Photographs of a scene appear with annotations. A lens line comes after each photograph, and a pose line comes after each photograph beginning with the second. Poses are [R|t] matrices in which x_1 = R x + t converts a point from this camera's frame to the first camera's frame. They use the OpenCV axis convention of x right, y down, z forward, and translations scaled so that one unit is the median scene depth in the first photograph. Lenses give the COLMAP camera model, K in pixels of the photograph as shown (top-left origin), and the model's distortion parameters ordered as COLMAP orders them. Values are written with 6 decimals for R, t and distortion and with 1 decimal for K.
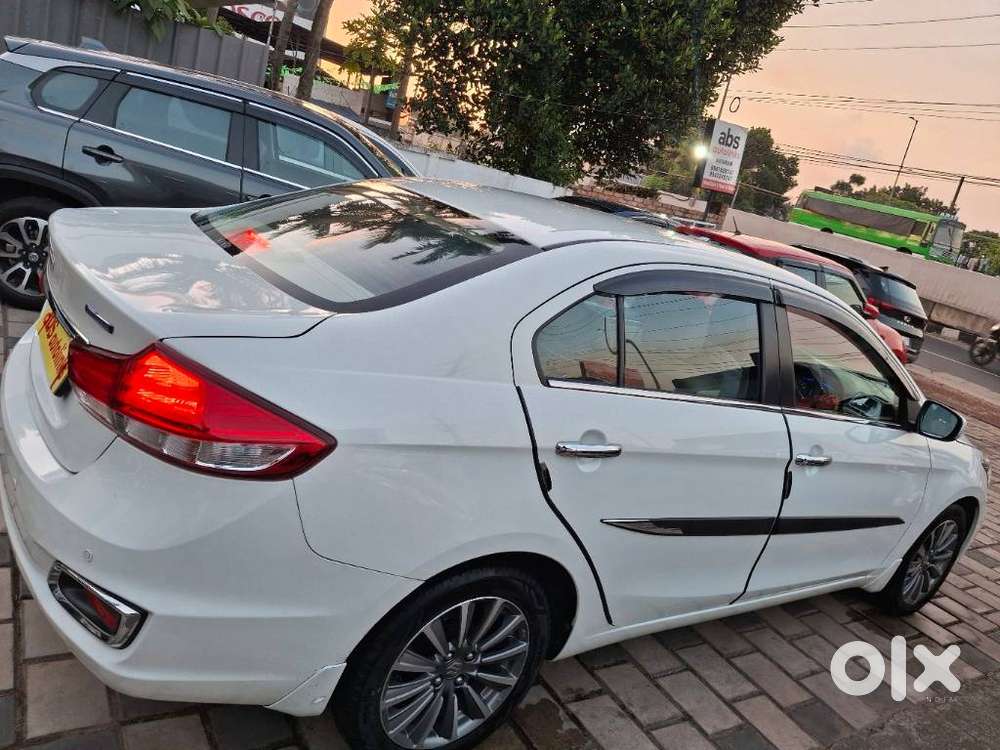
lens RADIAL K [[703.7, 0, 500.0], [0, 703.7, 375.0], [0, 0, 1]] dist [0.074920, -0.142945]
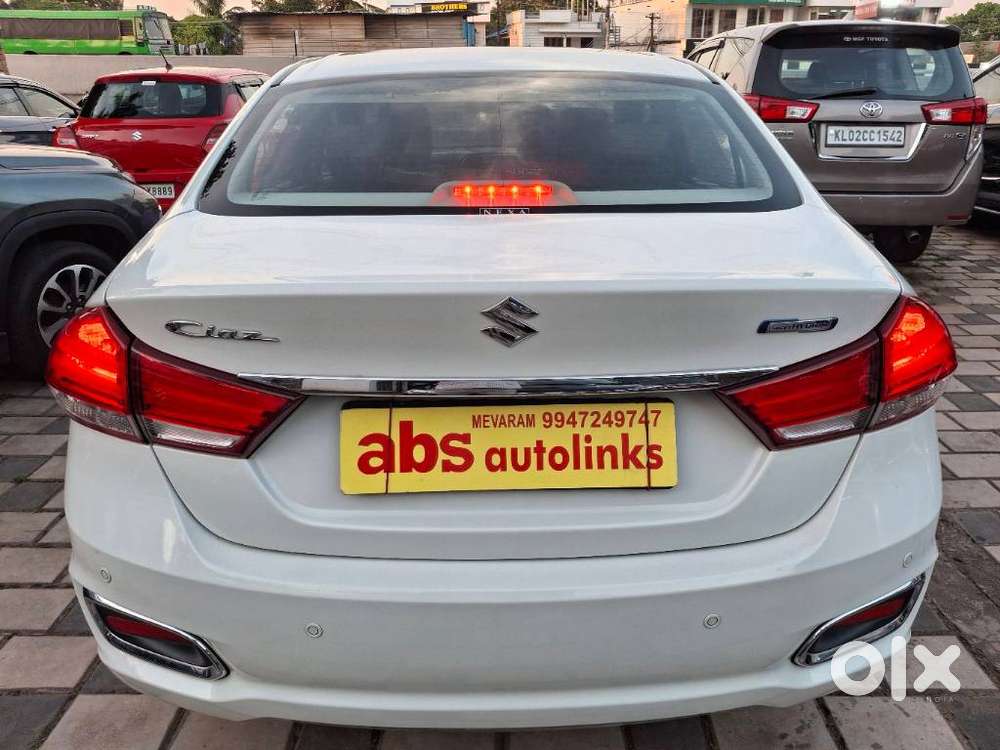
lens RADIAL K [[703.8, 0, 528.6], [0, 703.8, 354.9], [0, 0, 1]] dist [0.078587, -0.107848]
pose [[0.541271, -0.518587, 0.661887, -0.732023], [0.362291, 0.854184, 0.372981, -0.256451], [-0.758796, 0.037912, 0.650224, 0.447509]]
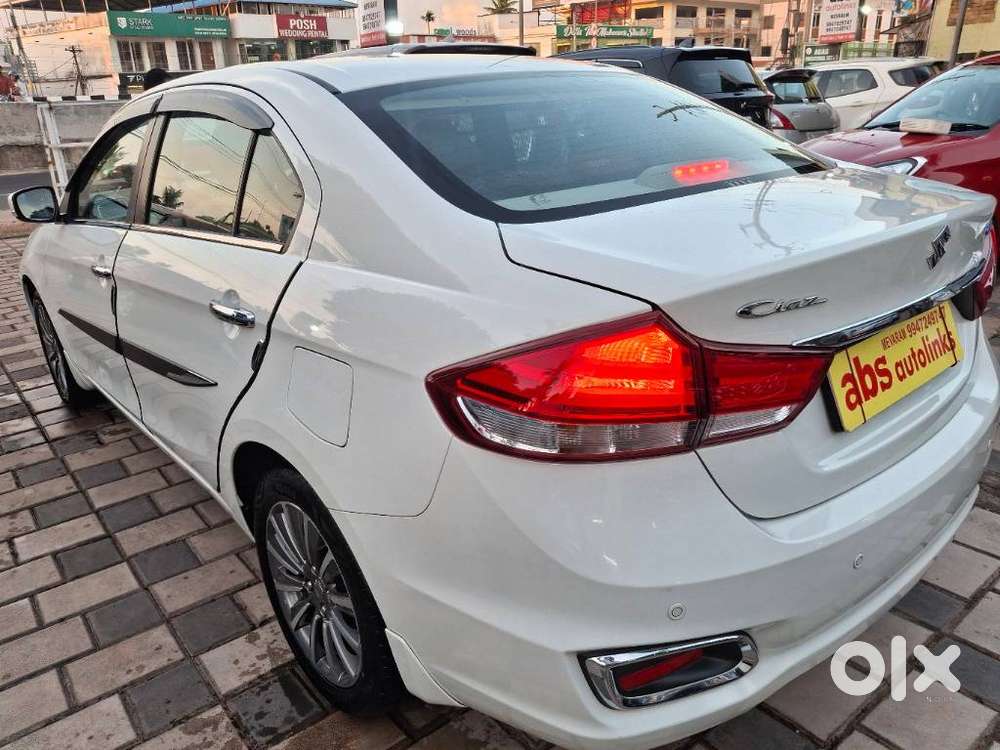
lens RADIAL K [[718.4, 0, 474.5], [0, 718.4, 391.6], [0, 0, 1]] dist [-0.024584, -0.001164]
pose [[-0.067114, -0.590065, 0.804561, -0.911219], [0.301094, 0.756808, 0.580159, -0.446284], [-0.951230, 0.281185, 0.126873, 1.010073]]
